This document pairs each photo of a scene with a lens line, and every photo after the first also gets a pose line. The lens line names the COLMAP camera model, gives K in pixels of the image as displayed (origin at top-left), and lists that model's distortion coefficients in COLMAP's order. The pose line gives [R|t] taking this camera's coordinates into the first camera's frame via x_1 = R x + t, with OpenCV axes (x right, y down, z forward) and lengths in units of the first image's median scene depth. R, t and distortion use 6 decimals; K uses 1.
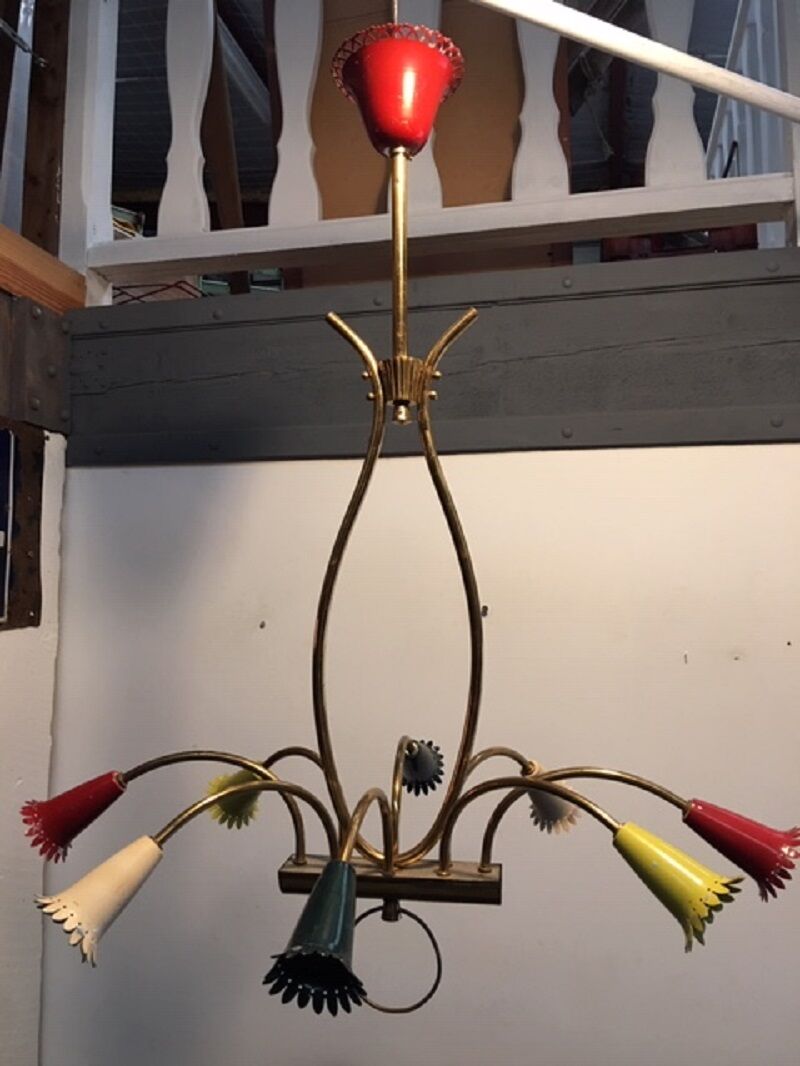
lens RADIAL K [[871.0, 0, 400.0], [0, 871.0, 533.0], [0, 0, 1]] dist [0.060528, -0.127574]
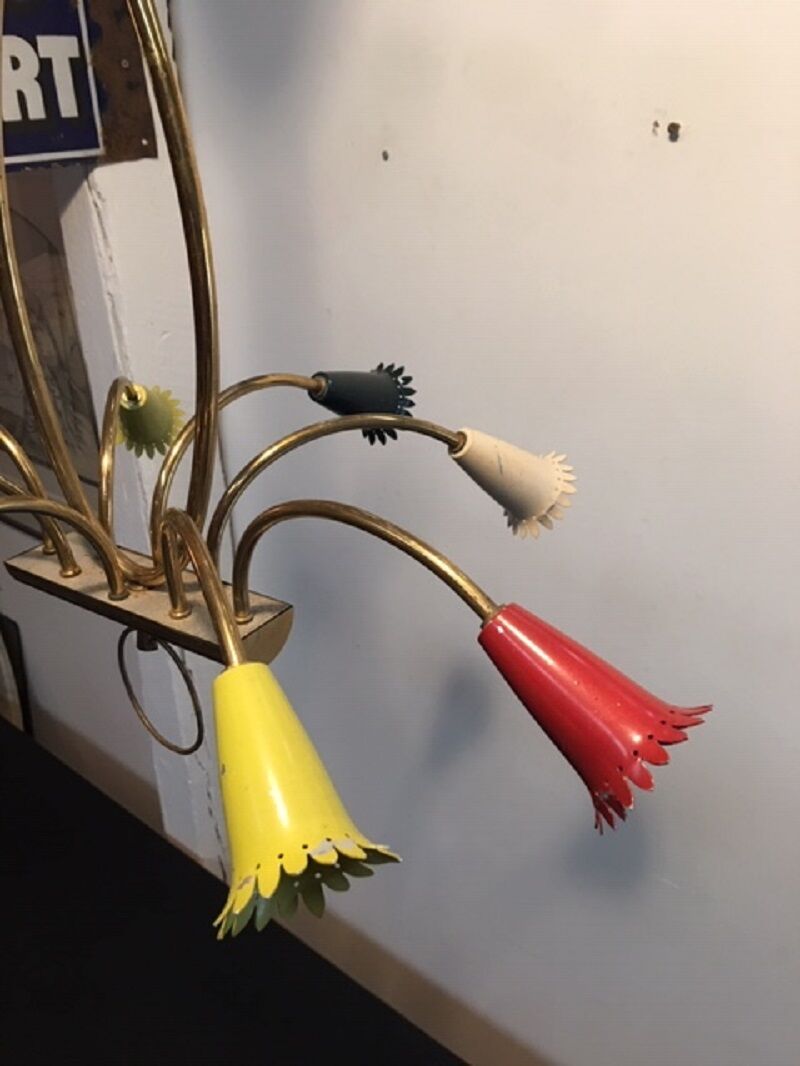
lens RADIAL K [[873.3, 0, 422.8], [0, 873.3, 512.2], [0, 0, 1]] dist [0.059150, -0.097331]
pose [[0.890336, 0.164731, -0.424460, 0.428003], [0.070908, 0.870712, 0.486654, 0.015156], [0.449749, -0.463383, 0.763546, 0.551994]]
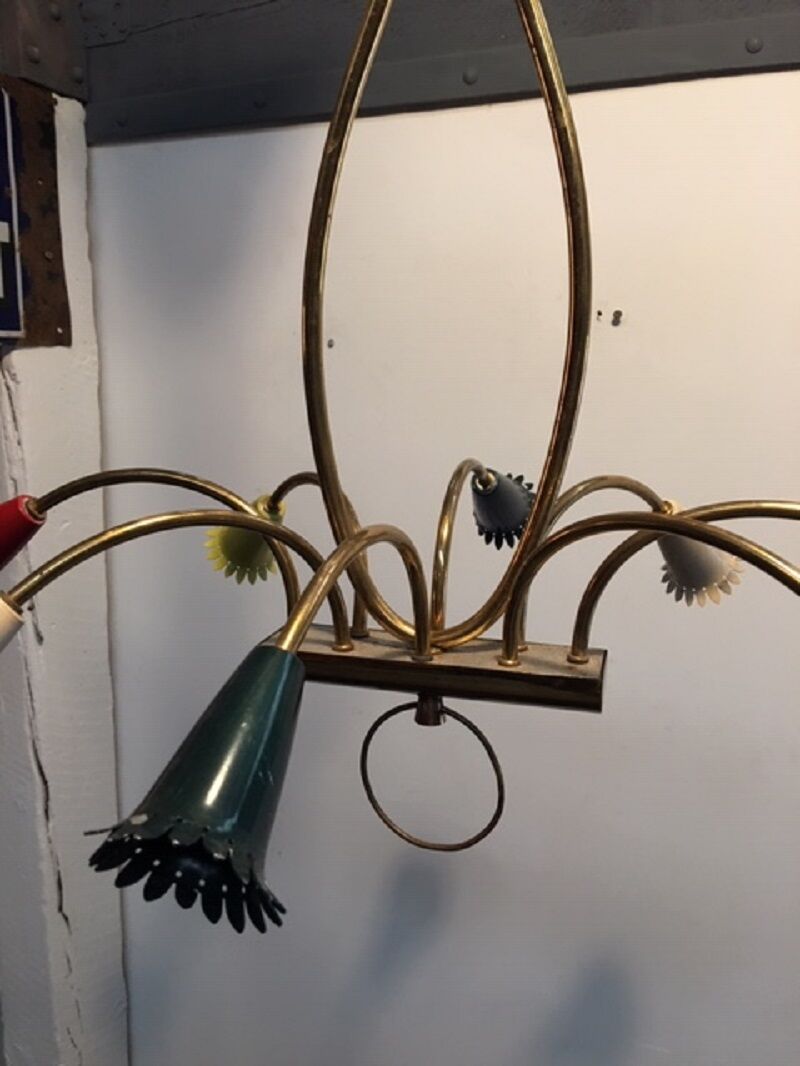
lens RADIAL K [[871.0, 0, 400.0], [0, 871.0, 533.0], [0, 0, 1]] dist [0.060528, -0.127574]
pose [[0.987476, 0.023700, -0.155977, 0.060459], [0.017688, 0.965788, 0.258729, 0.122572], [0.156773, -0.258247, 0.953274, 0.373595]]
